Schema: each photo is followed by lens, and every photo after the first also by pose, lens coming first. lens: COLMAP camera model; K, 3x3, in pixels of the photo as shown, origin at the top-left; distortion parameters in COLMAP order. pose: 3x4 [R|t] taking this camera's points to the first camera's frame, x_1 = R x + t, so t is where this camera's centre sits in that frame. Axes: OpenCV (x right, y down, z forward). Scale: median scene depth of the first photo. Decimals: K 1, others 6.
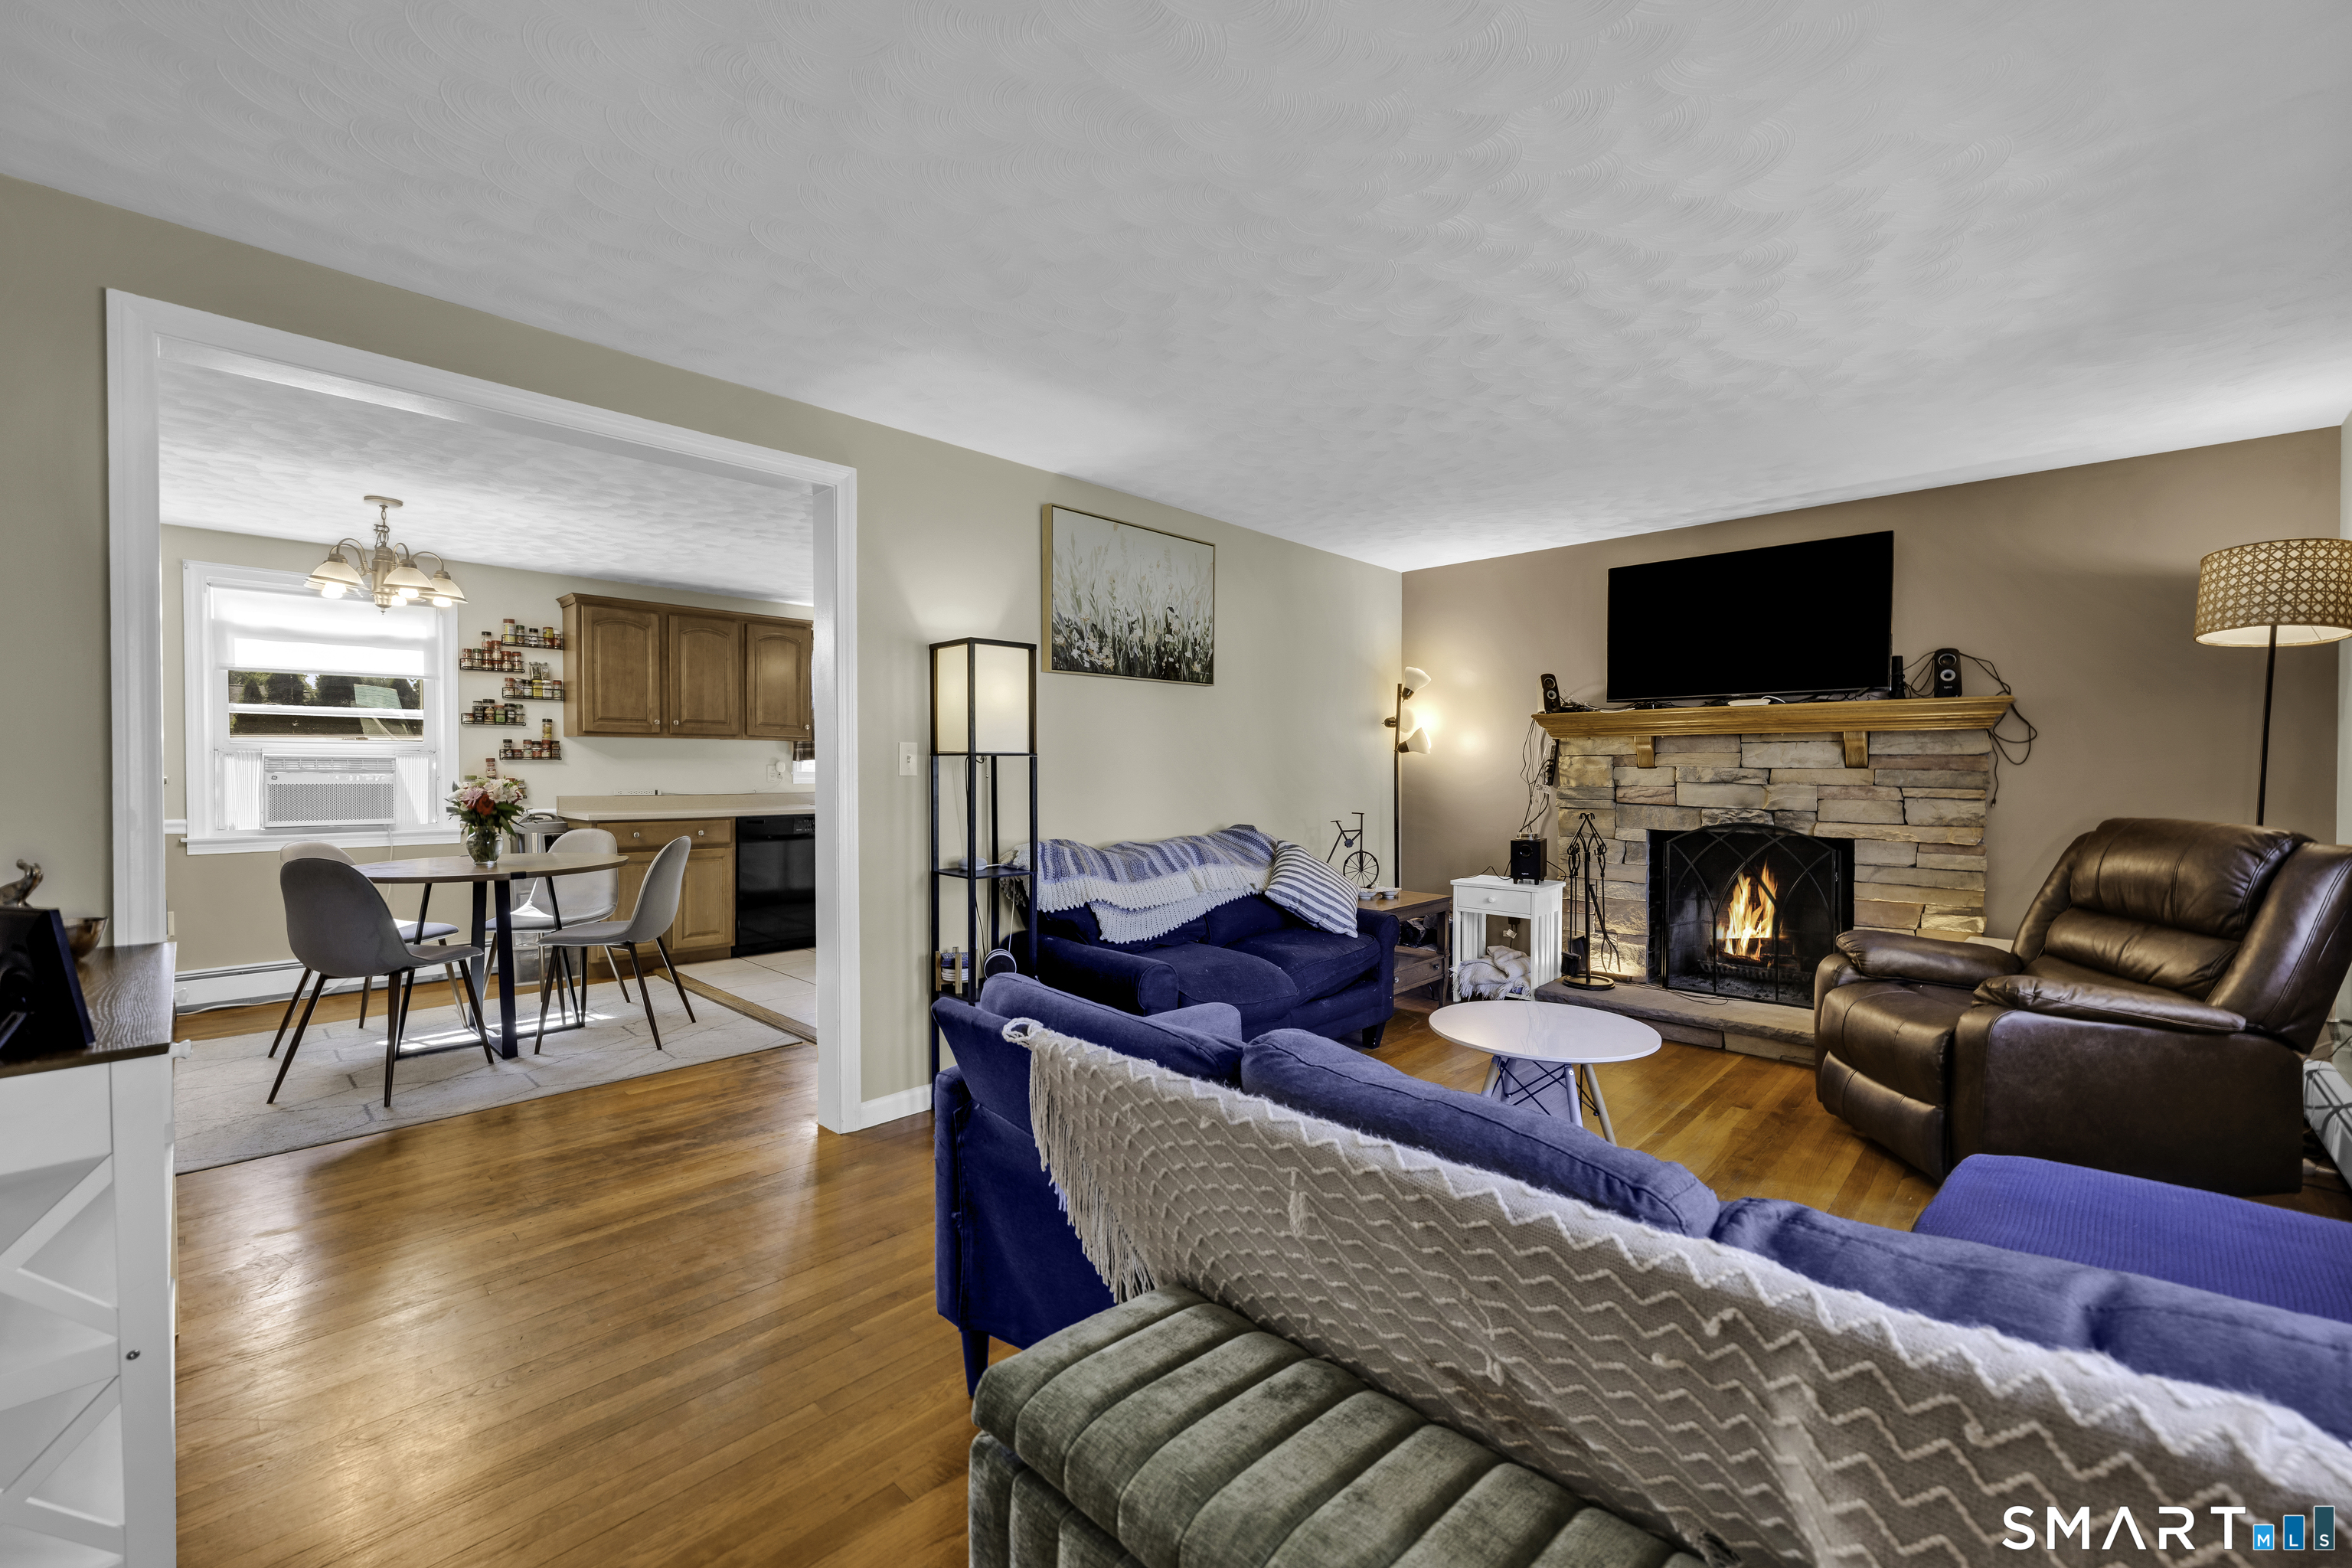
lens RADIAL K [[966.5, 0, 1160.7], [0, 966.5, 783.3], [0, 0, 1]] dist [0.002061, 0.000122]
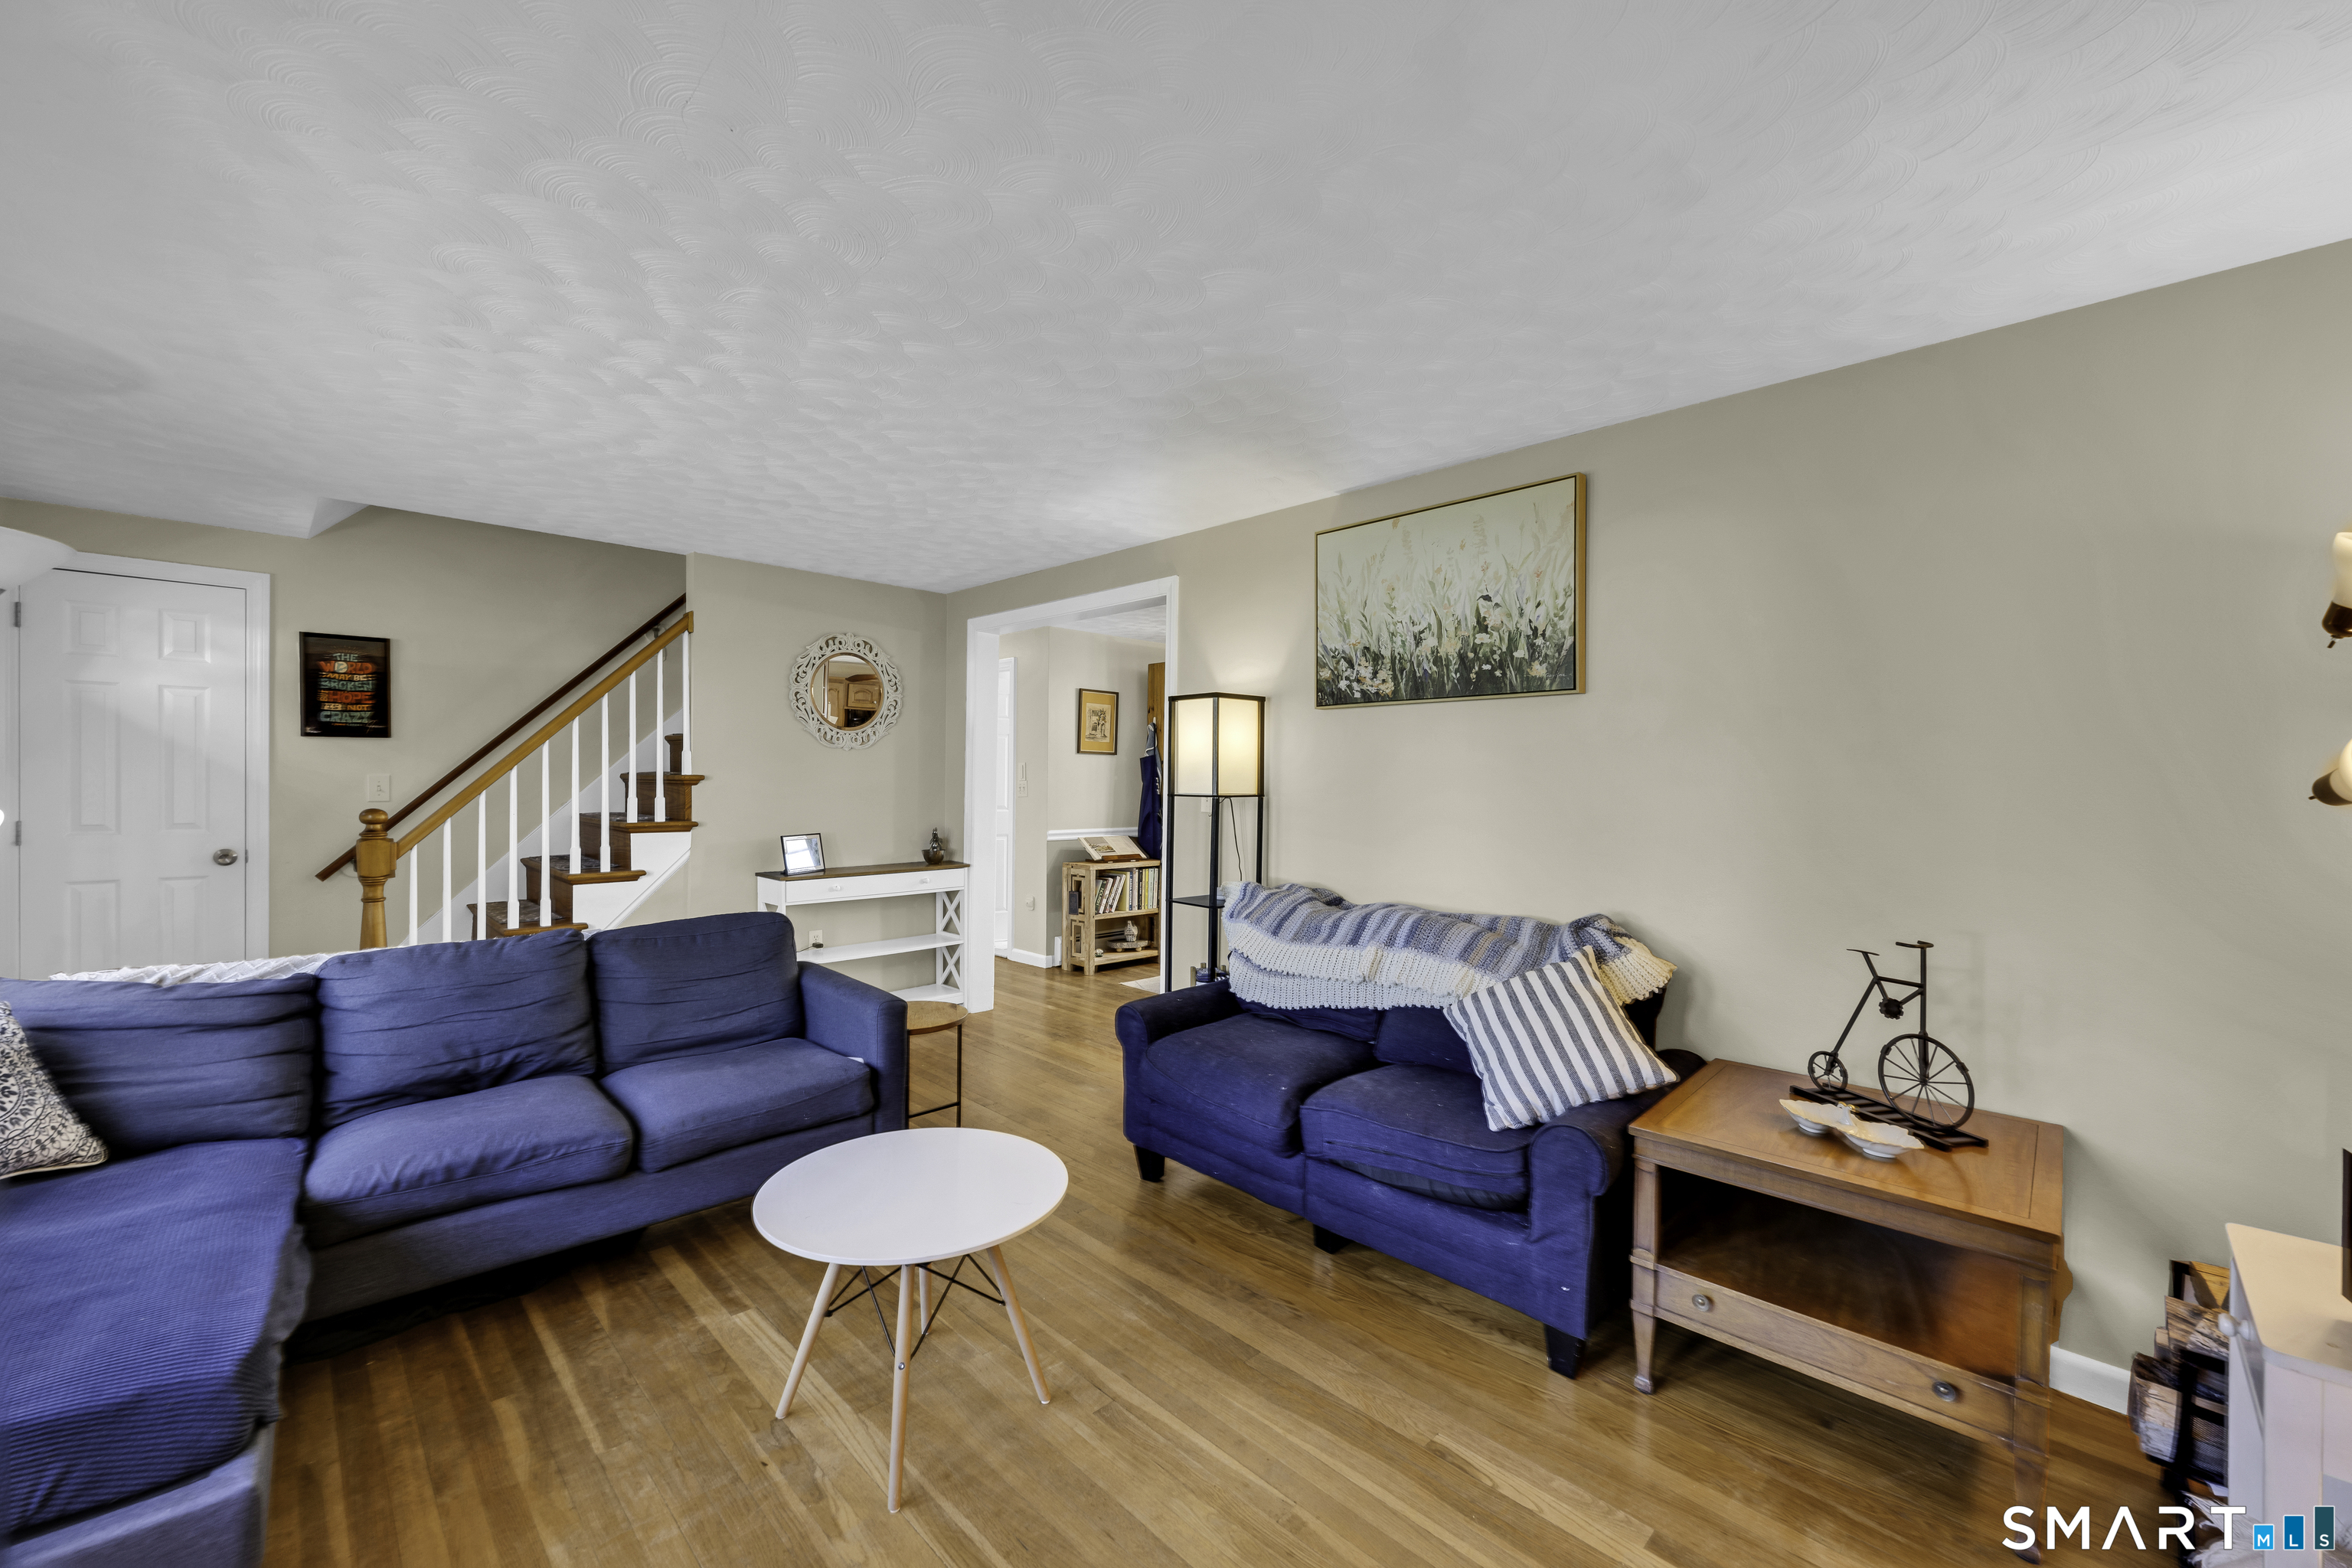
lens RADIAL K [[966.5, 0, 1176.7], [0, 966.5, 775.5], [0, 0, 1]] dist [0.002061, 0.000122]
pose [[-0.031550, -0.005195, -0.999489, 0.639874], [-0.025309, 0.999670, -0.004397, -0.032990], [0.999182, 0.025158, -0.031671, 0.687203]]
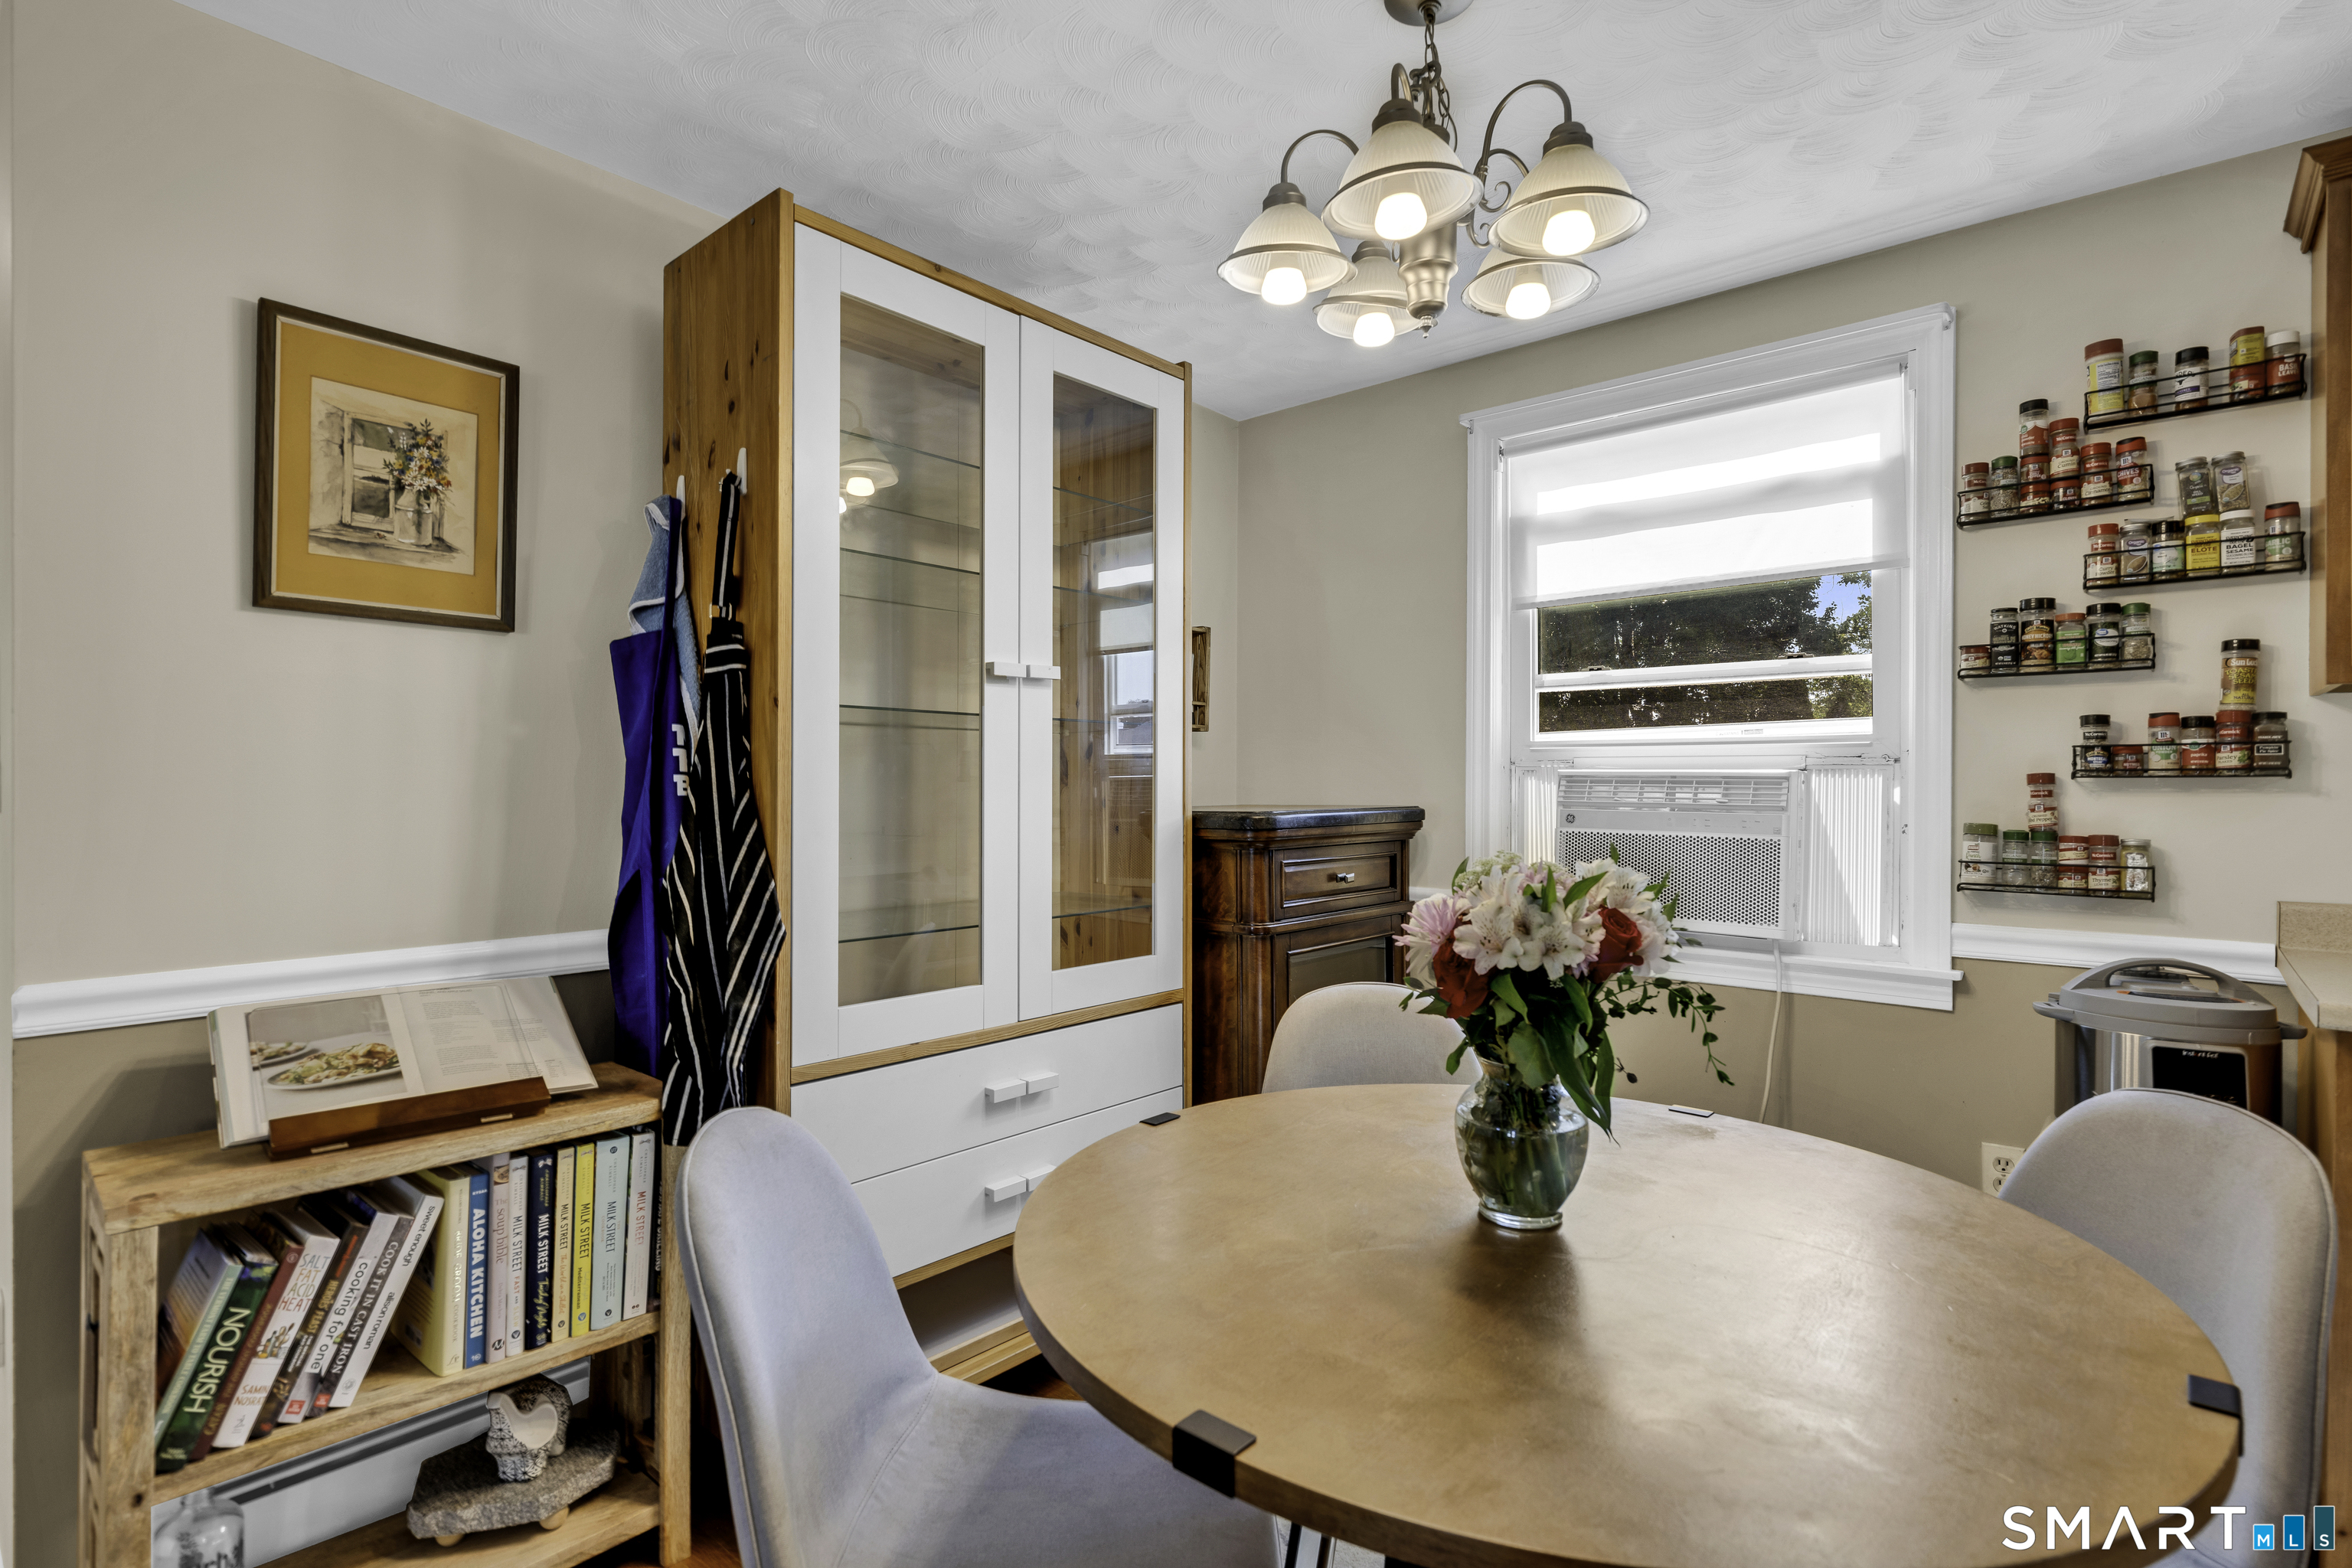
lens RADIAL K [[1149.7, 0, 1183.2], [0, 1149.7, 784.6], [0, 0, 1]] dist [0.000351, 0.000284]
pose [[0.066671, 0.000736, -0.997775, -0.351637], [-0.018958, 0.999820, -0.000529, -0.018317], [0.997595, 0.018951, 0.066673, 0.759491]]
